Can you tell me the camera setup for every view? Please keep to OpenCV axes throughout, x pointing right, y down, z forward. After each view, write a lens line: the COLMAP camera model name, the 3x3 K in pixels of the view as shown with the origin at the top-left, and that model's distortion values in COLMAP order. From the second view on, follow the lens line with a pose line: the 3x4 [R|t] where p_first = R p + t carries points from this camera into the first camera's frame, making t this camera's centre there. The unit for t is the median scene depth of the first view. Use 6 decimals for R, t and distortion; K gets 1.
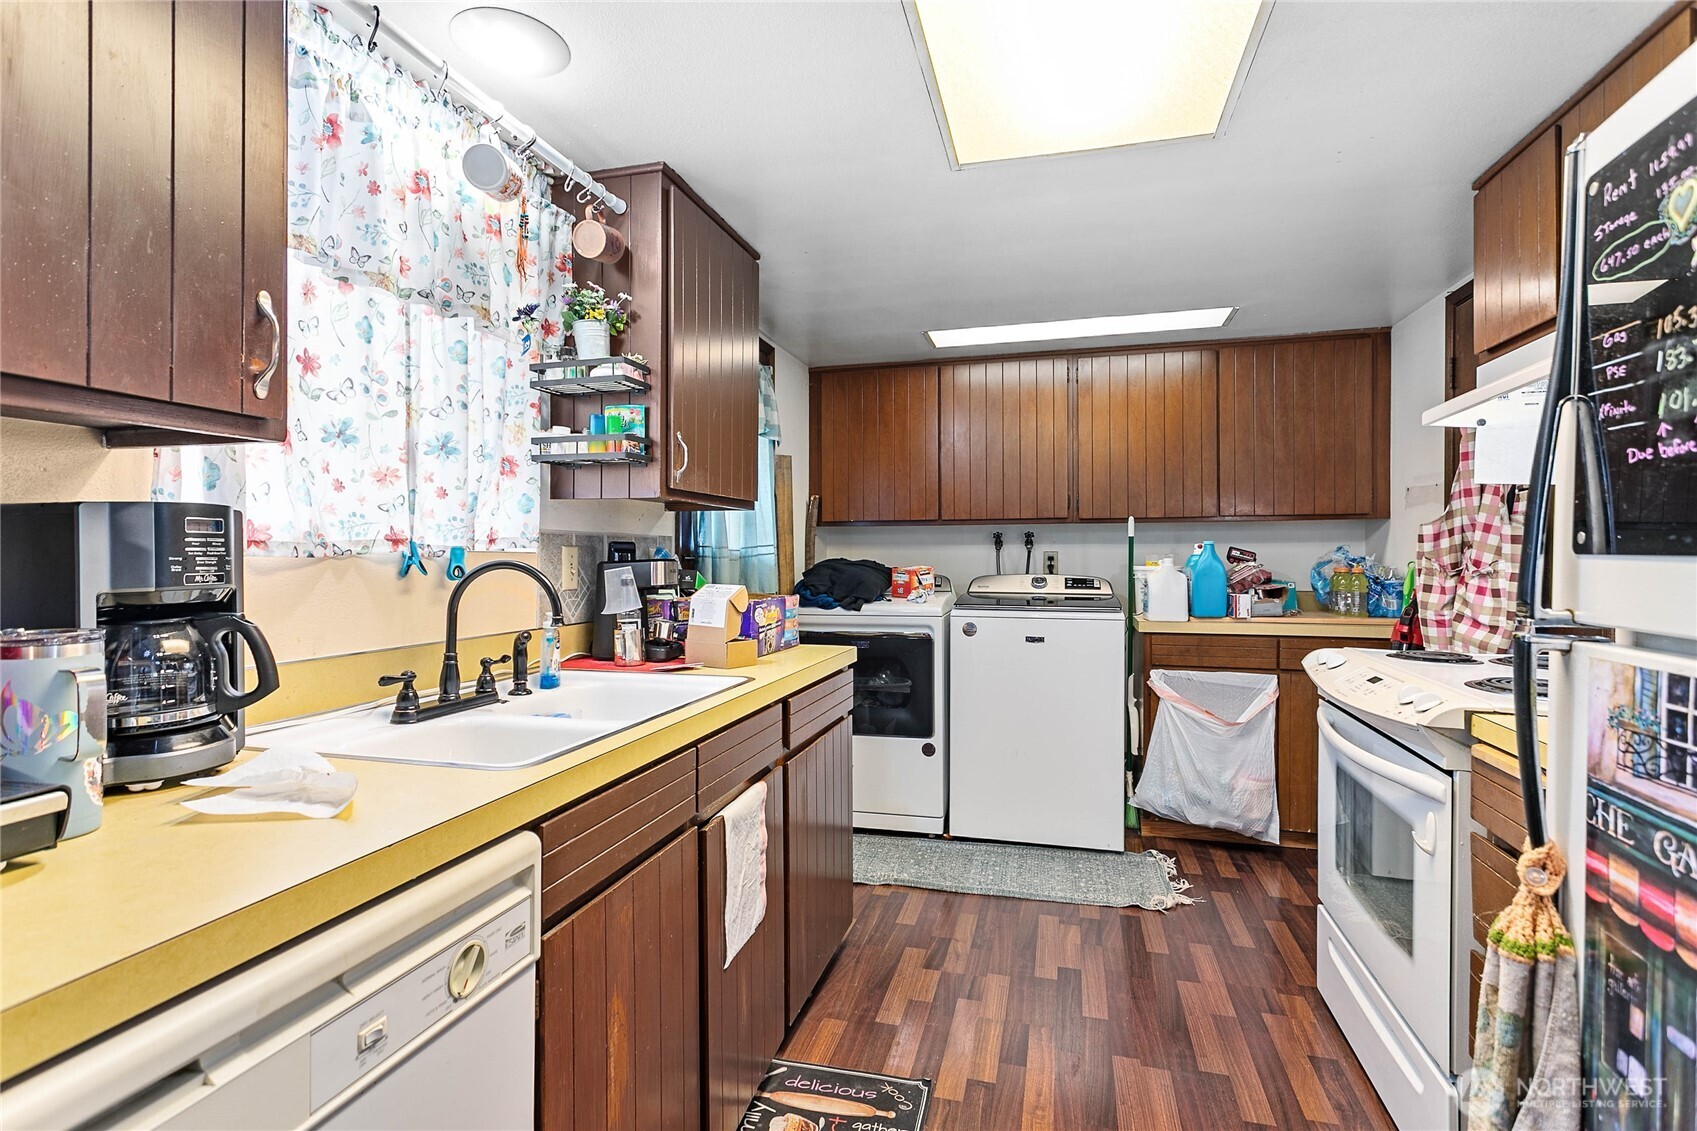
lens RADIAL K [[799.7, 0, 843.0], [0, 799.7, 561.2], [0, 0, 1]] dist [-0.002515, 0.000788]
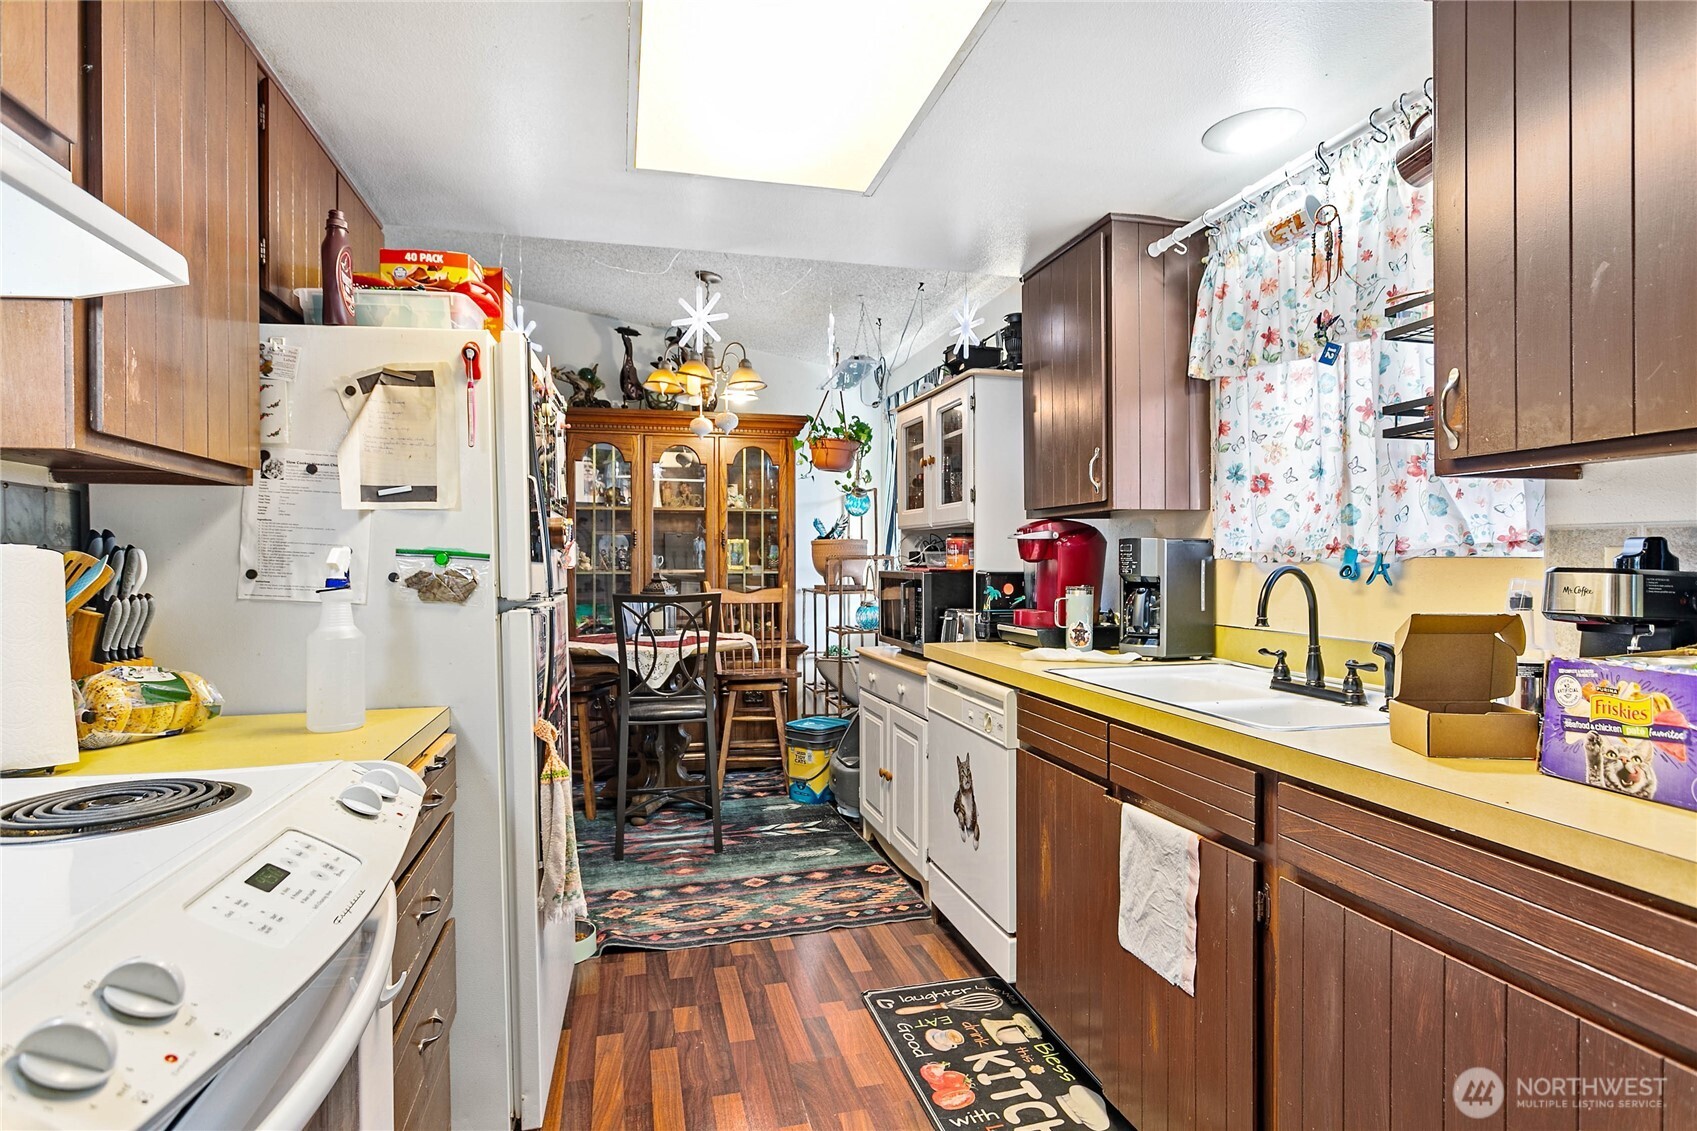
lens RADIAL K [[858.6, 0, 841.3], [0, 858.6, 565.6], [0, 0, 1]] dist [0.000009, 0.000101]
pose [[-0.868455, 0.002413, -0.495762, 0.594096], [-0.003810, 0.999926, 0.011542, -0.009684], [0.495754, 0.011912, -0.868382, 1.440048]]
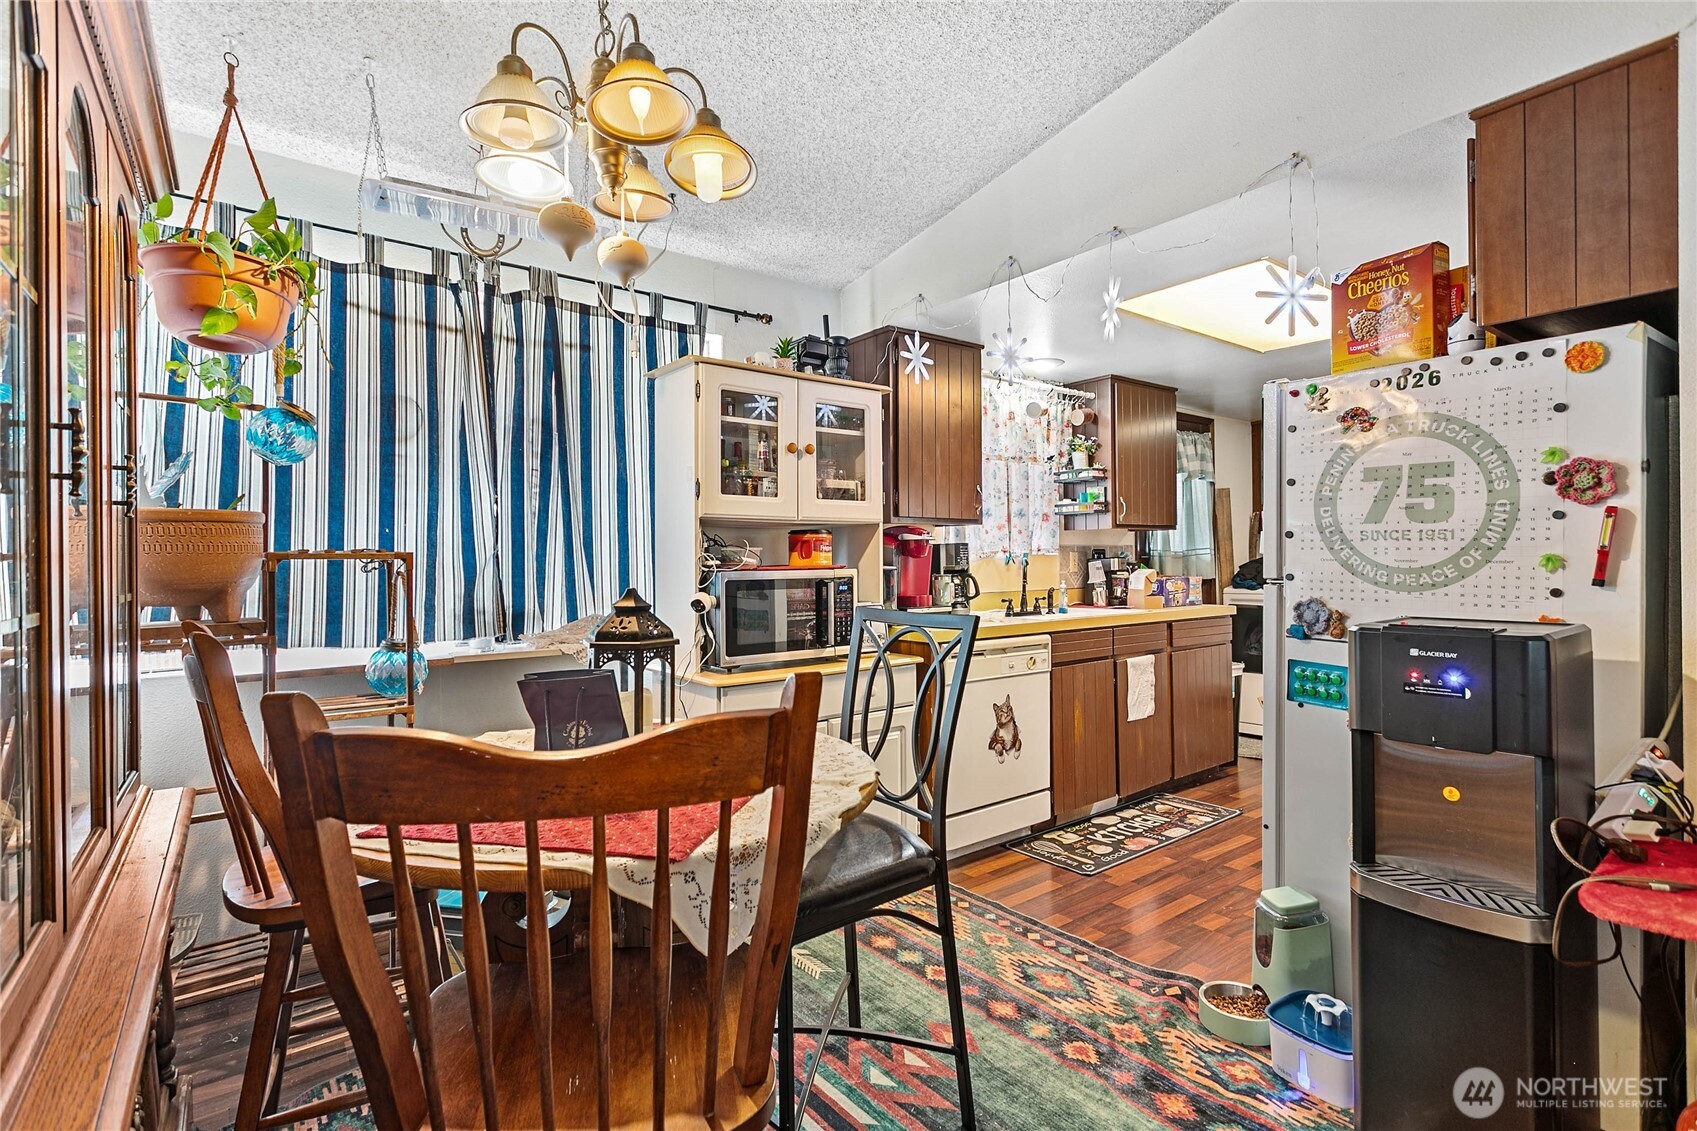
lens RADIAL K [[799.7, 0, 850.7], [0, 799.7, 557.7], [0, 0, 1]] dist [-0.002515, 0.000788]
pose [[0.792619, -0.014915, -0.609534, 0.545378], [0.009480, 0.999881, -0.012140, 0.019476], [0.609643, 0.003844, 0.792667, -1.180443]]
